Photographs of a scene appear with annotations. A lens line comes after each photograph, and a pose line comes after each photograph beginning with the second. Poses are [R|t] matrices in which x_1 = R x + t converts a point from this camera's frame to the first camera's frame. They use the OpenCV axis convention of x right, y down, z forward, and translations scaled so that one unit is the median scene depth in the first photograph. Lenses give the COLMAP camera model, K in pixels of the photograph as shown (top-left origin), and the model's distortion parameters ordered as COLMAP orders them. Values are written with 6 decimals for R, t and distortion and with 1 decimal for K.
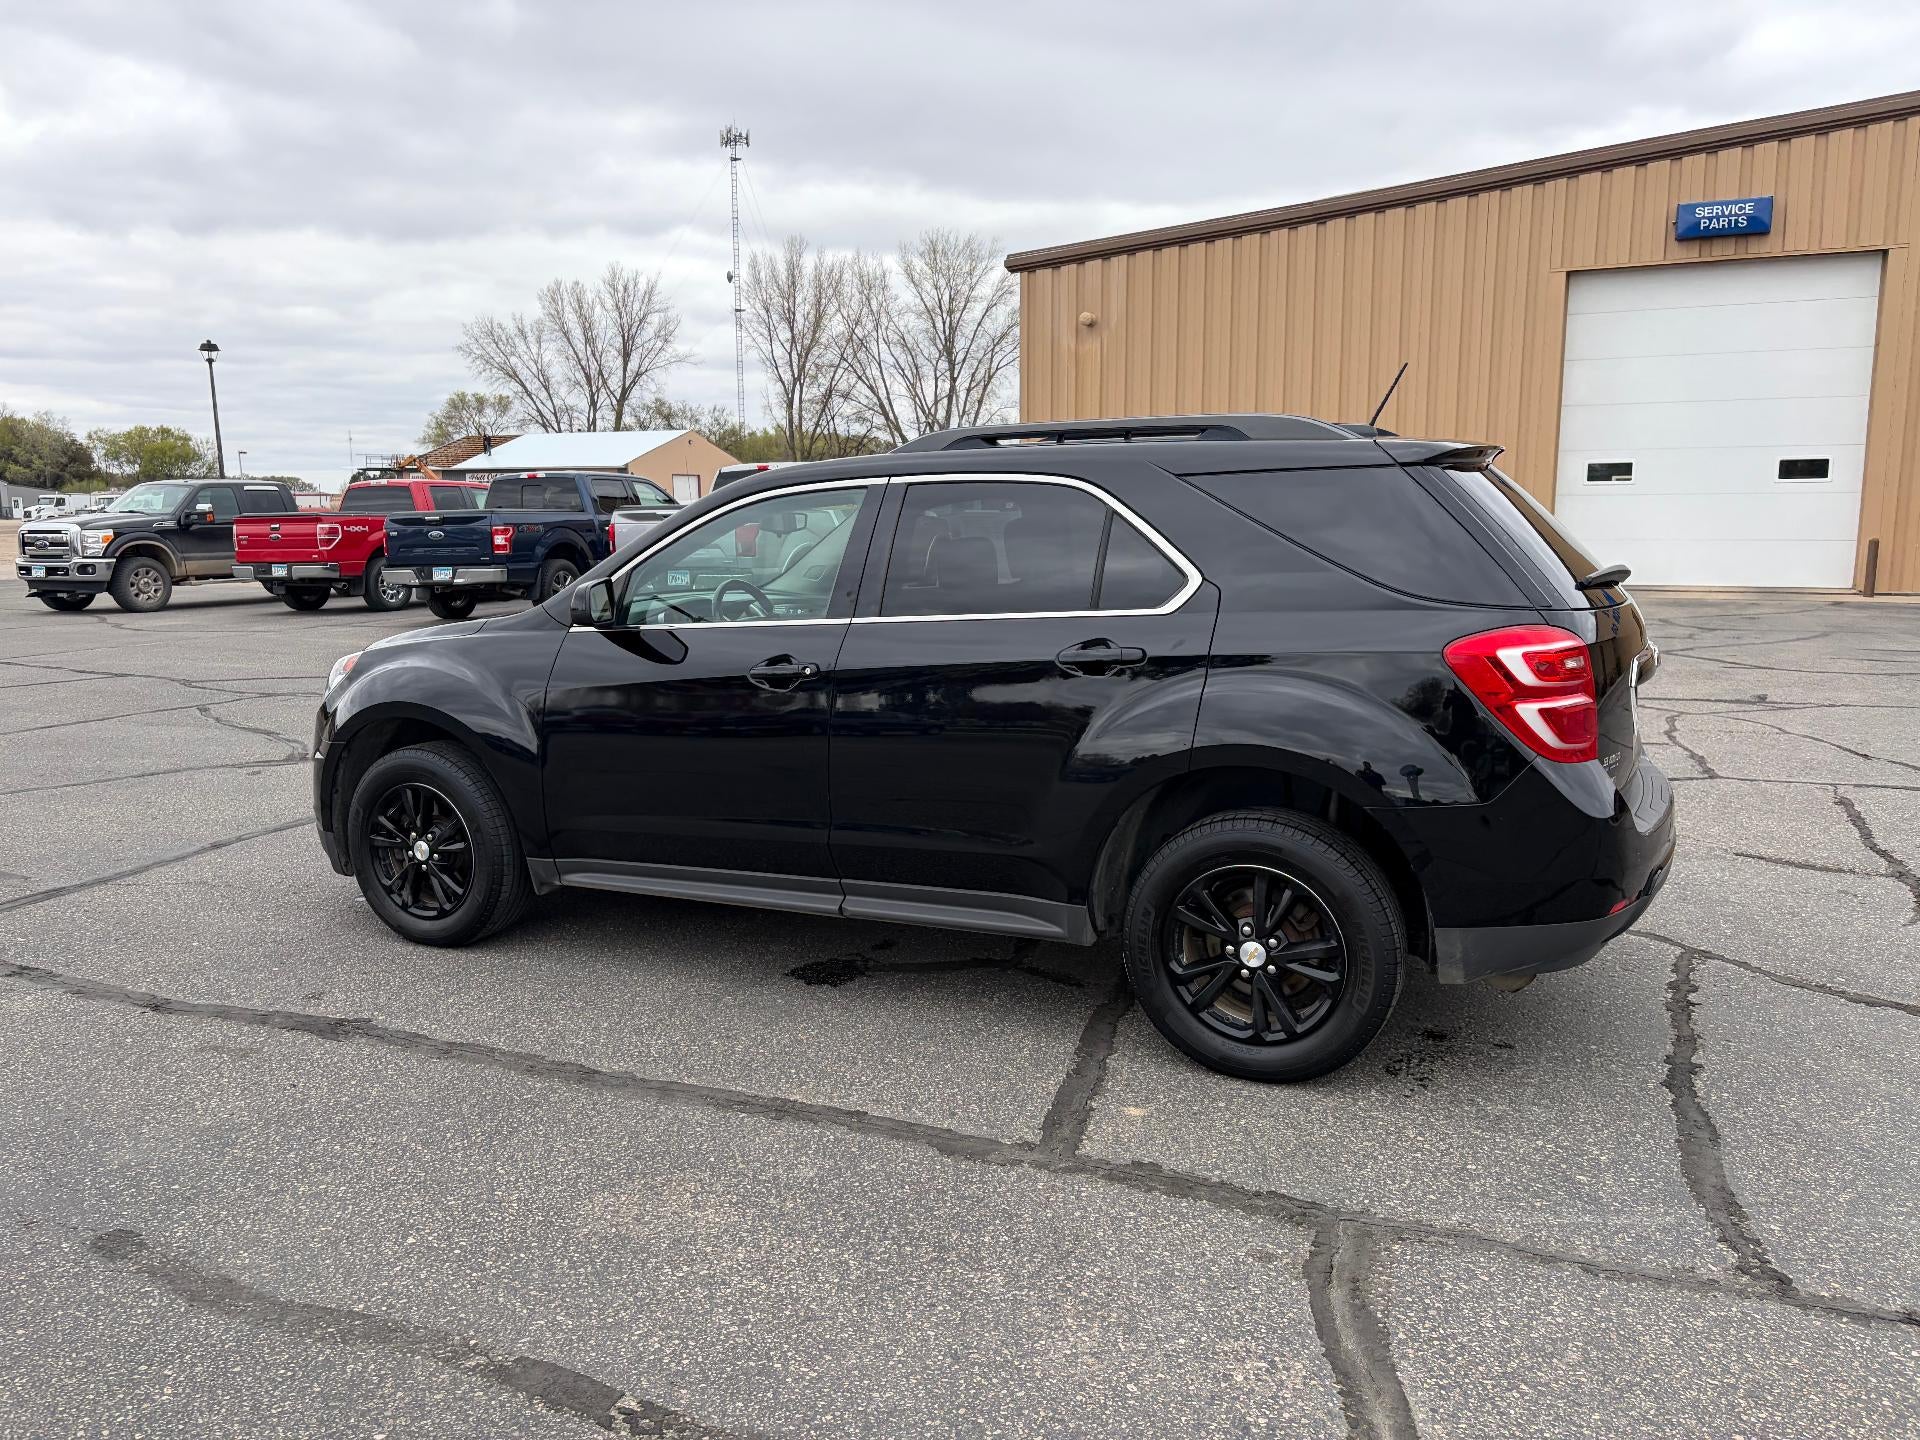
lens RADIAL K [[1445.5, 0, 946.0], [0, 1445.5, 723.5], [0, 0, 1]] dist [0.057267, -0.056334]
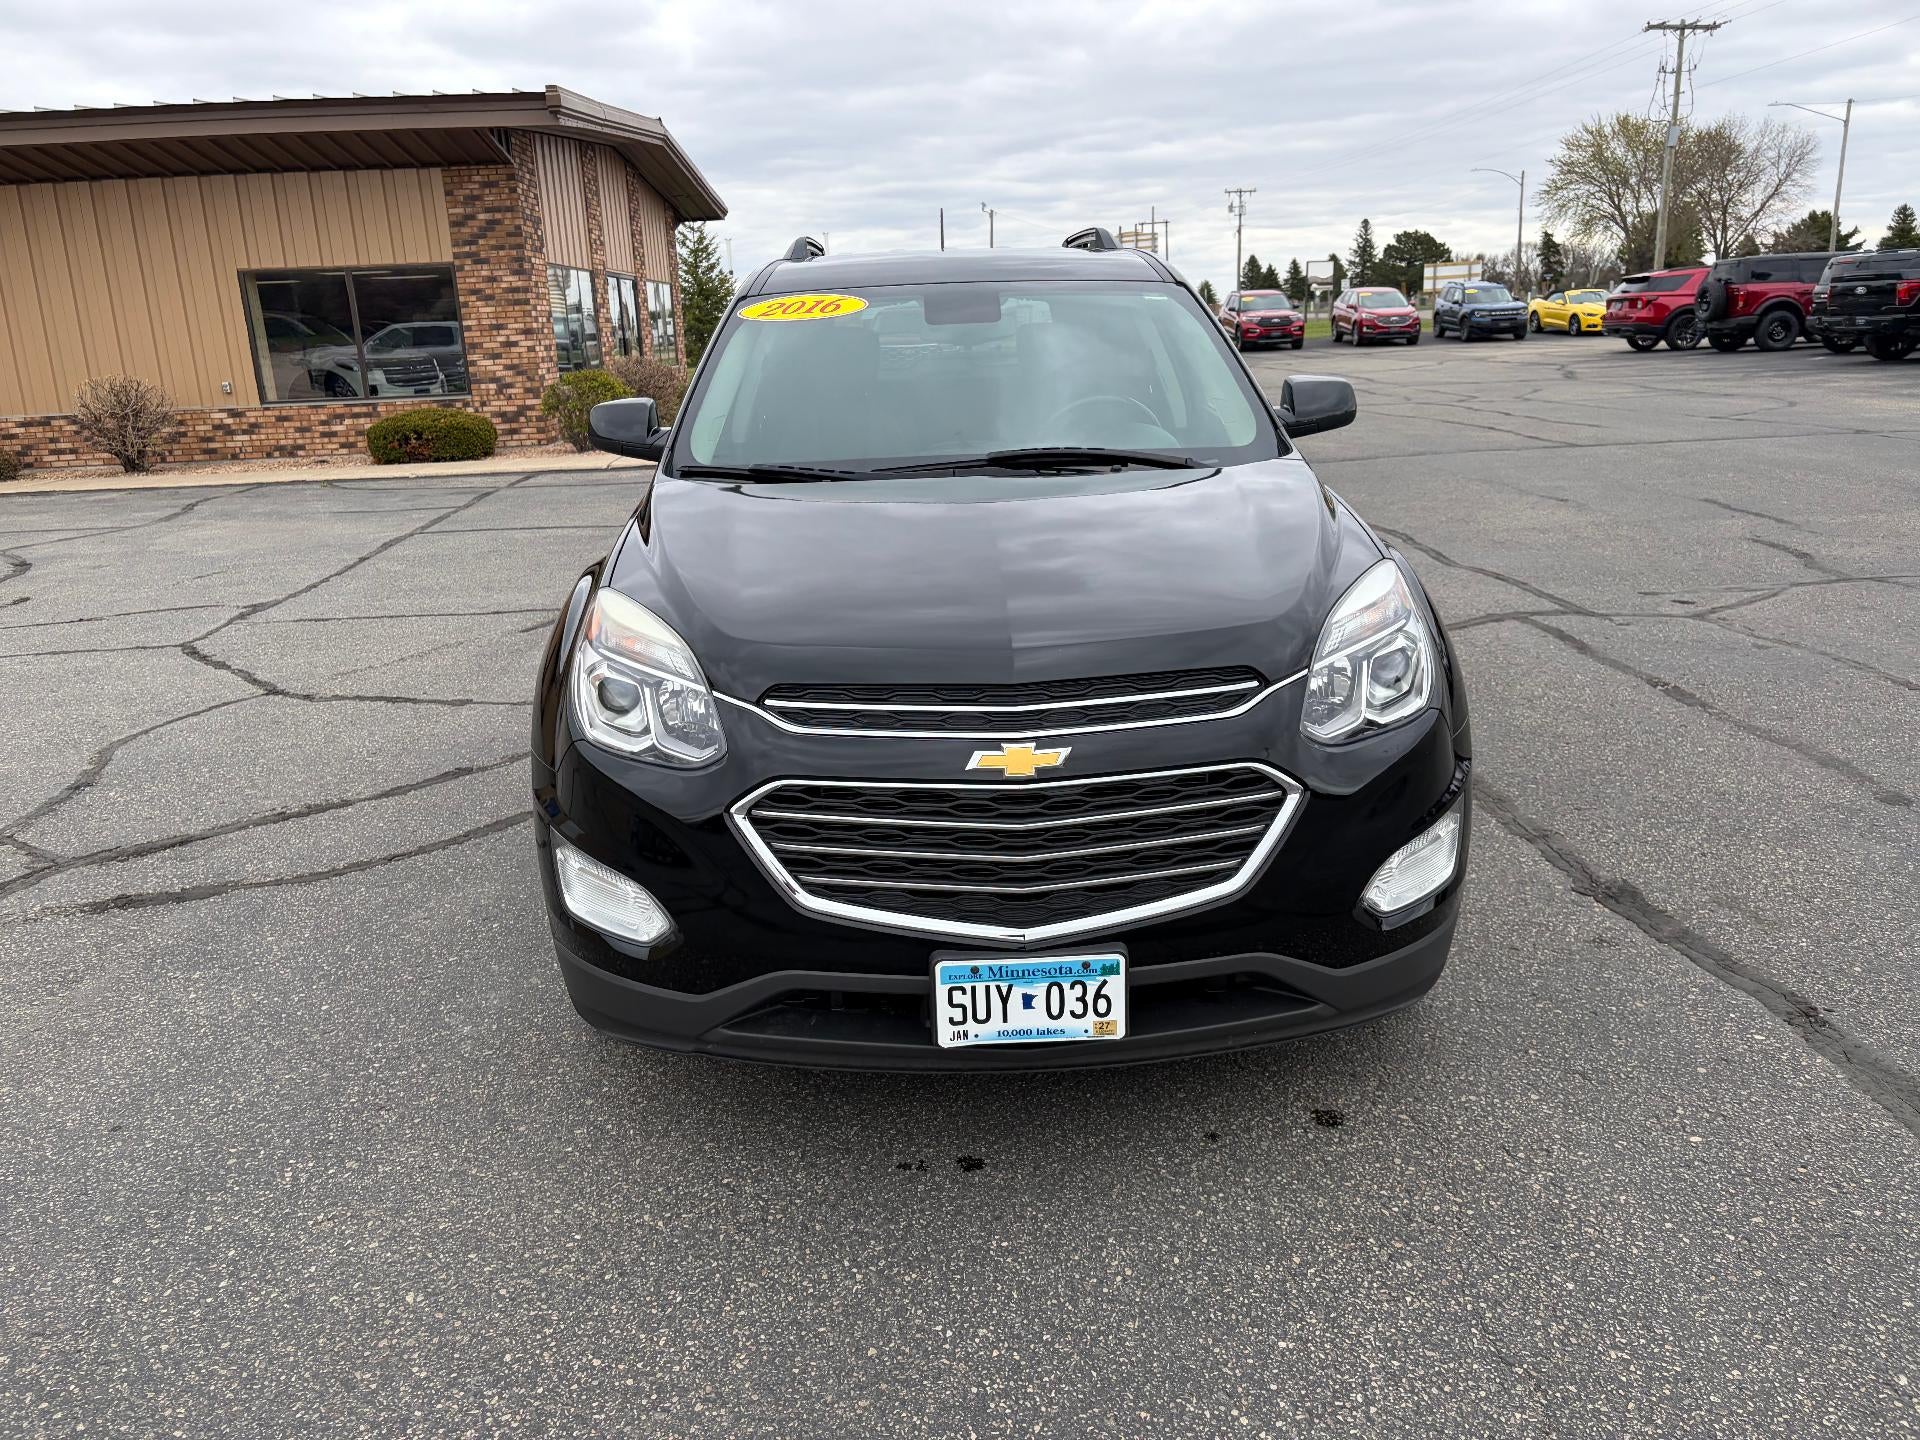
lens RADIAL K [[1453.5, 0, 945.5], [0, 1453.5, 706.4], [0, 0, 1]] dist [0.036874, -0.031425]
pose [[-0.460285, -0.200998, 0.864718, -0.229691], [0.186017, 0.930575, 0.315322, -0.056988], [-0.868064, 0.305990, -0.390941, 0.394415]]
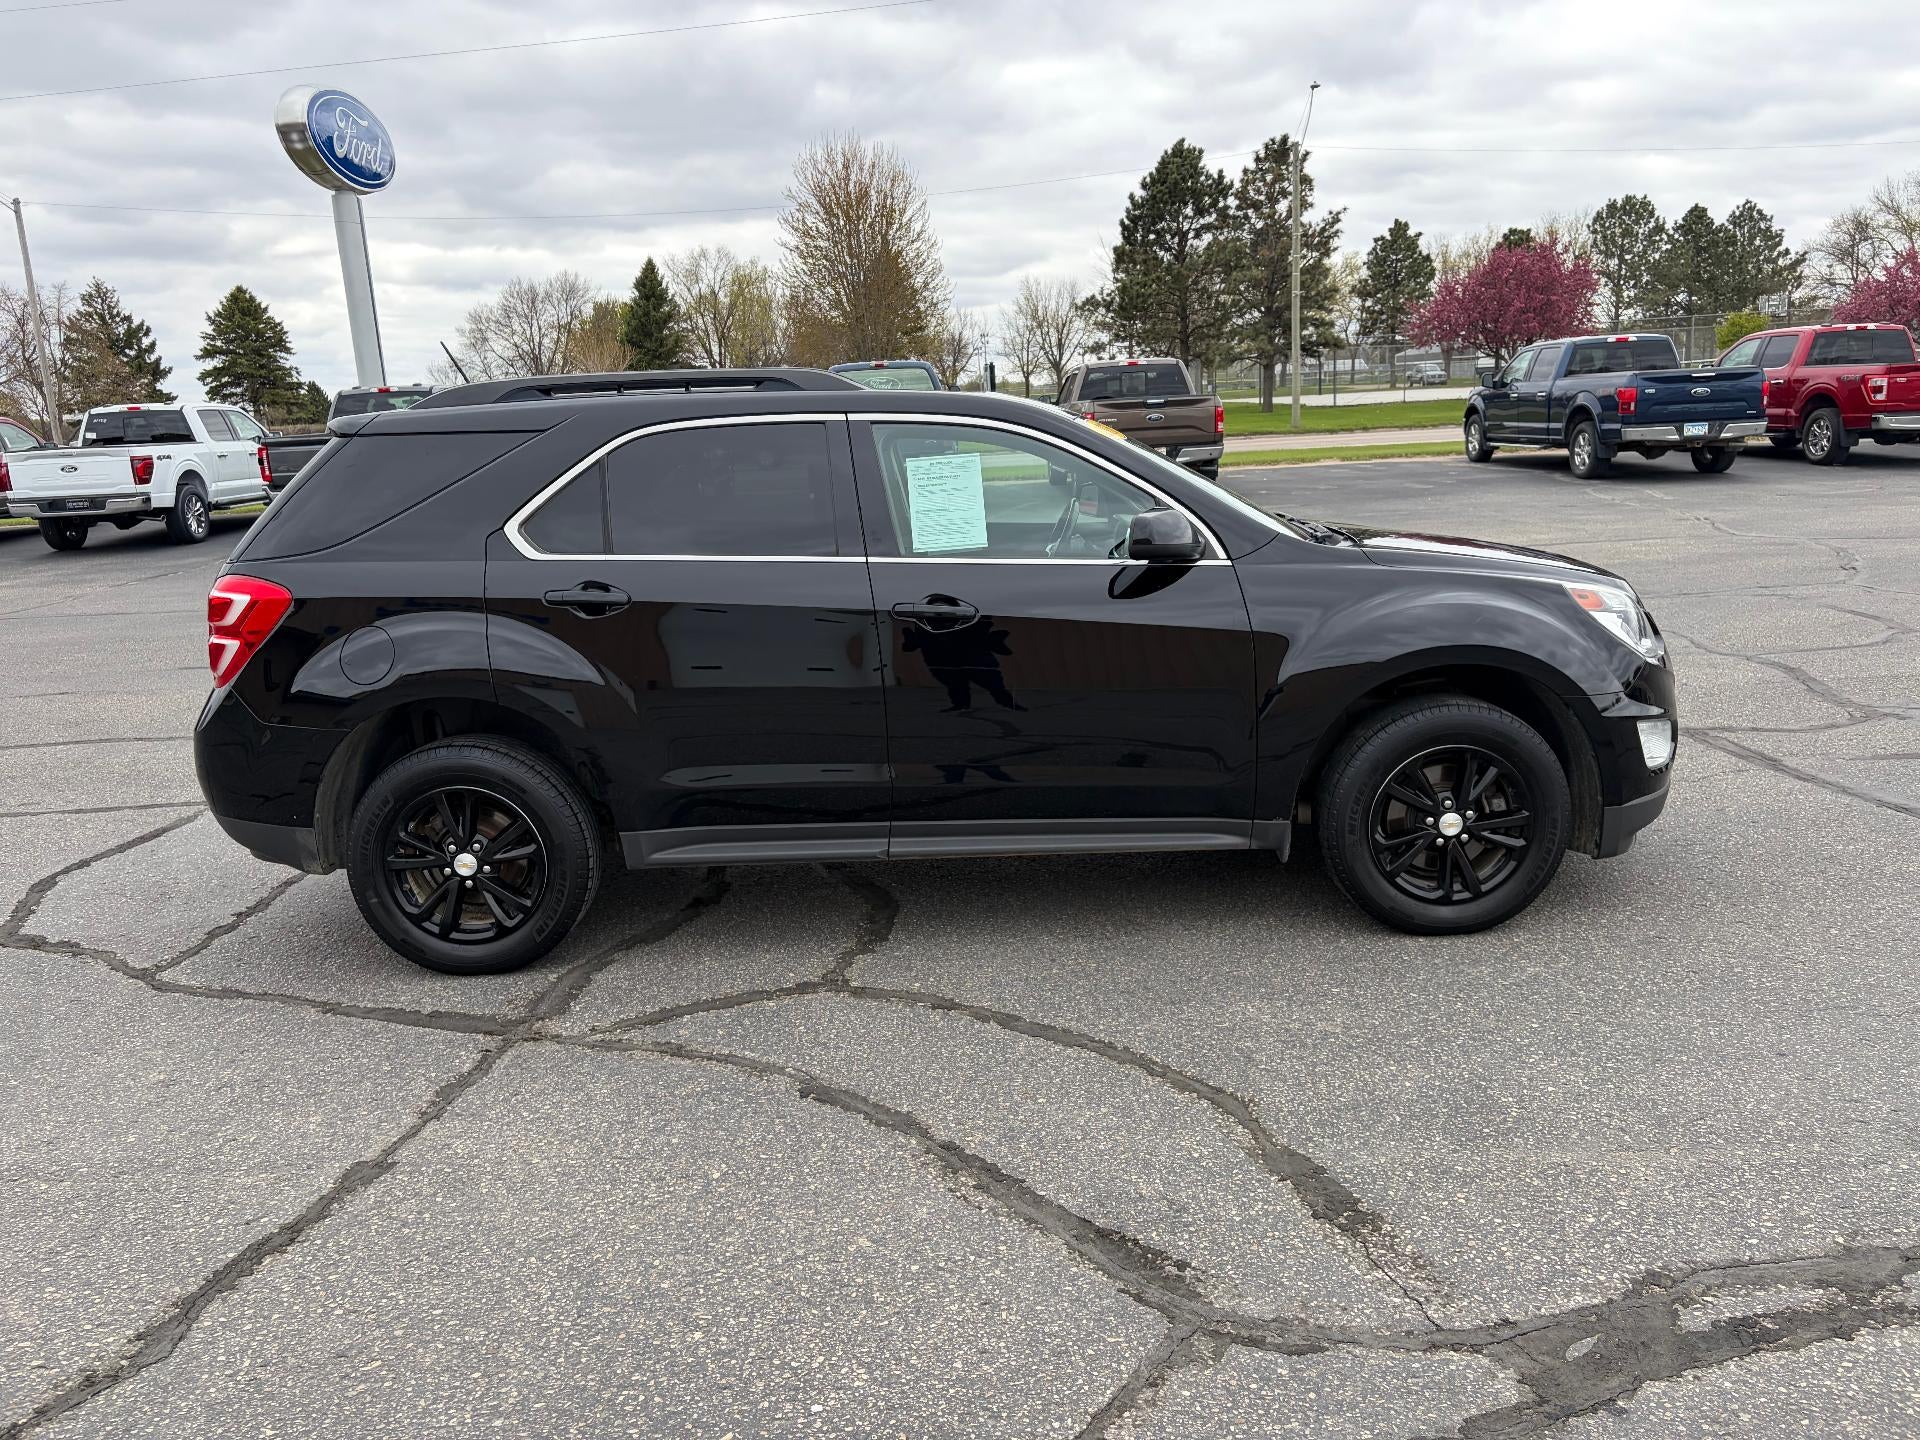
lens RADIAL K [[1445.5, 0, 946.0], [0, 1445.5, 723.5], [0, 0, 1]] dist [0.057267, -0.056334]
pose [[-0.900403, 0.144770, -0.410263, 0.110685], [-0.011605, 0.934683, 0.355293, -0.088593], [0.434902, 0.324667, -0.839912, 0.523171]]
